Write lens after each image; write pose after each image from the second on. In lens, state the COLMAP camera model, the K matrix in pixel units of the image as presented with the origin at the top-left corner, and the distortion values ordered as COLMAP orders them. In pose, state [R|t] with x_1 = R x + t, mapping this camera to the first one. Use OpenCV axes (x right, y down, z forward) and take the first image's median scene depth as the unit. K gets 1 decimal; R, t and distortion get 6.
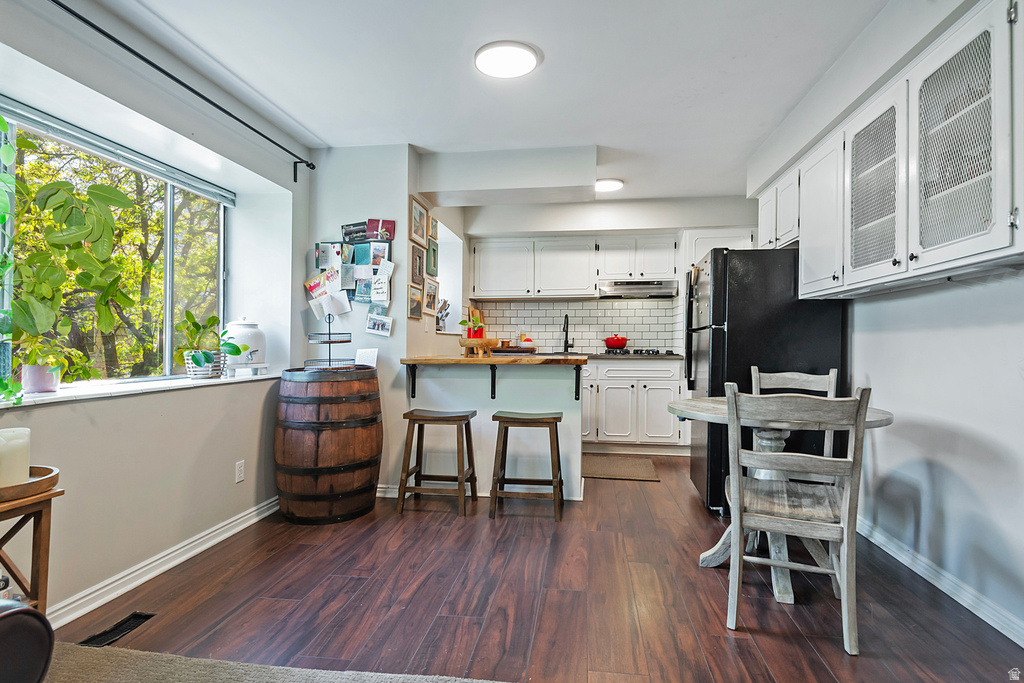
lens RADIAL K [[554.6, 0, 519.2], [0, 554.6, 353.9], [0, 0, 1]] dist [0.036217, -0.035679]
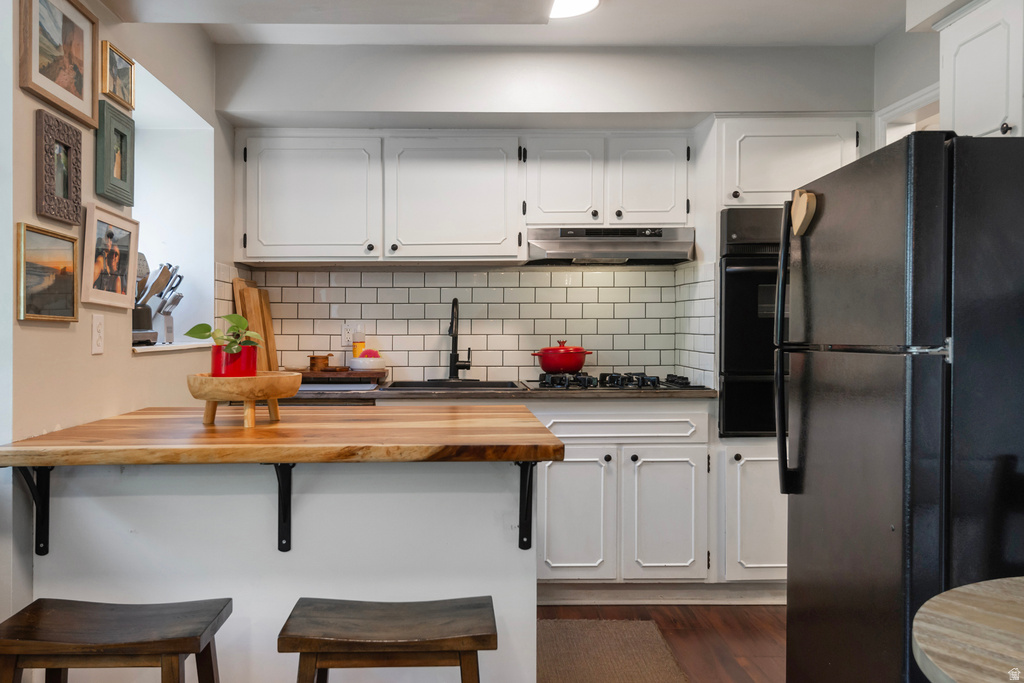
lens RADIAL K [[870.9, 0, 527.4], [0, 870.9, 337.1], [0, 0, 1]] dist [0.008687, 0.004918]
pose [[0.978243, -0.010713, 0.207187, -0.008589], [0.013117, 0.999862, -0.010236, -0.042234], [-0.207049, 0.012731, 0.978248, 0.385006]]
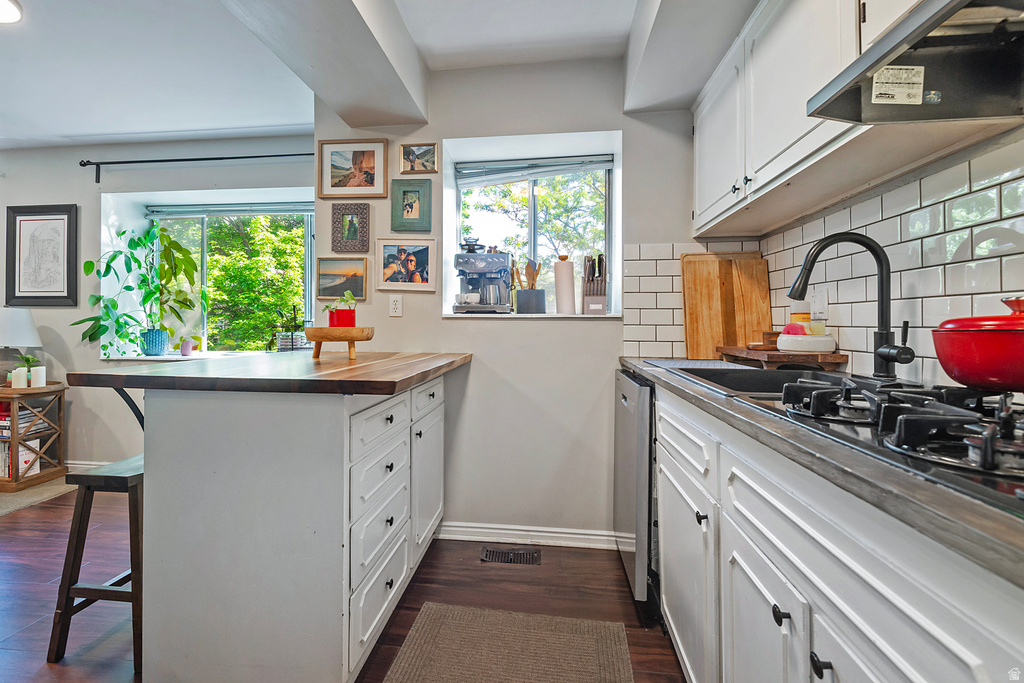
lens RADIAL K [[492.3, 0, 485.2], [0, 492.3, 319.5], [0, 0, 1]] dist [0.034815, -0.027149]
pose [[-0.018327, -0.013964, -0.999735, 0.448146], [-0.024657, 0.999605, -0.013510, -0.031150], [0.999528, 0.024403, -0.018664, 1.148037]]
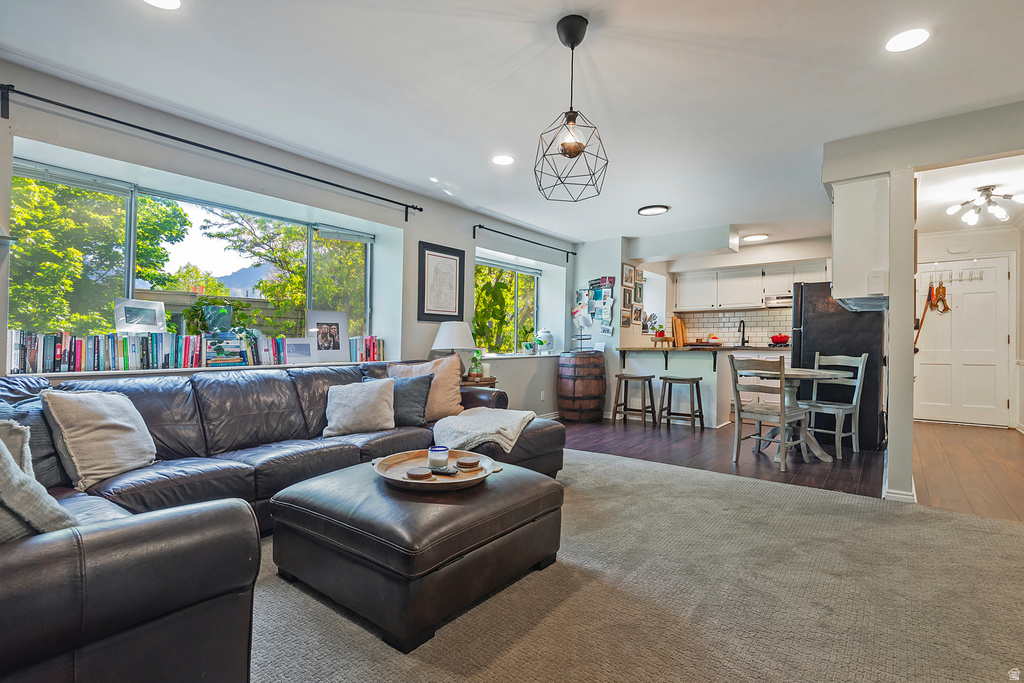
lens RADIAL K [[492.8, 0, 493.0], [0, 492.8, 347.2], [0, 0, 1]] dist [0.037050, -0.024880]
pose [[0.851539, 0.003892, -0.524278, 0.292680], [-0.009204, 0.999929, -0.007525, 0.021848], [0.524211, 0.011234, 0.851514, -0.630311]]
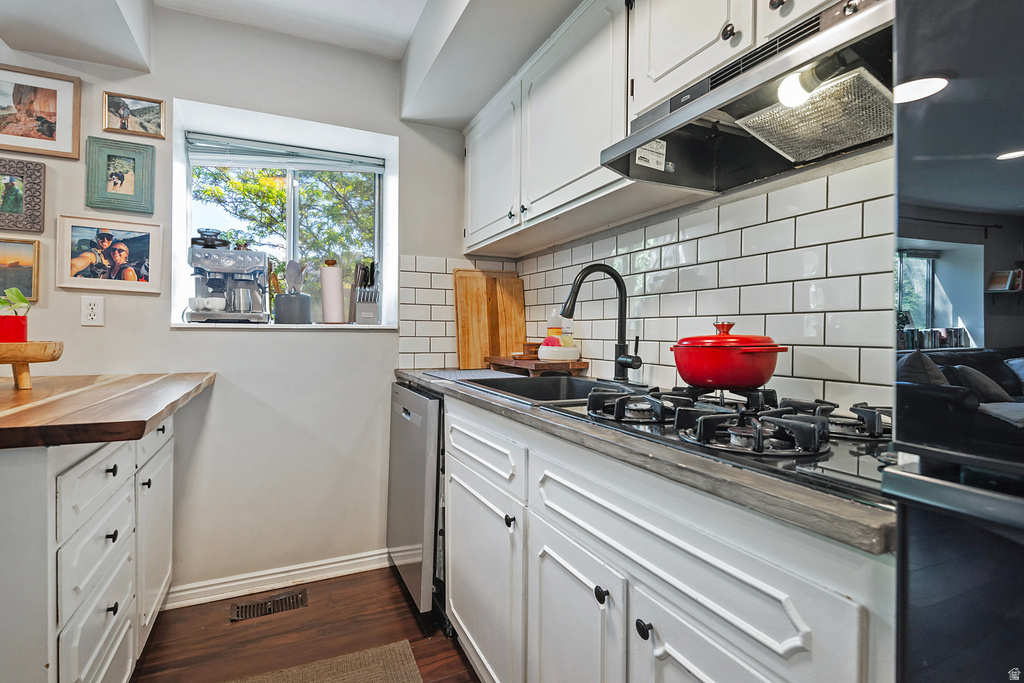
lens RADIAL K [[499.1, 0, 511.9], [0, 499.1, 333.9], [0, 0, 1]] dist [0.023985, -0.018881]
pose [[0.527831, 0.000428, -0.849349, 0.422589], [-0.021244, 0.999694, -0.012698, -0.035385], [0.849084, 0.024746, 0.527679, 1.106264]]
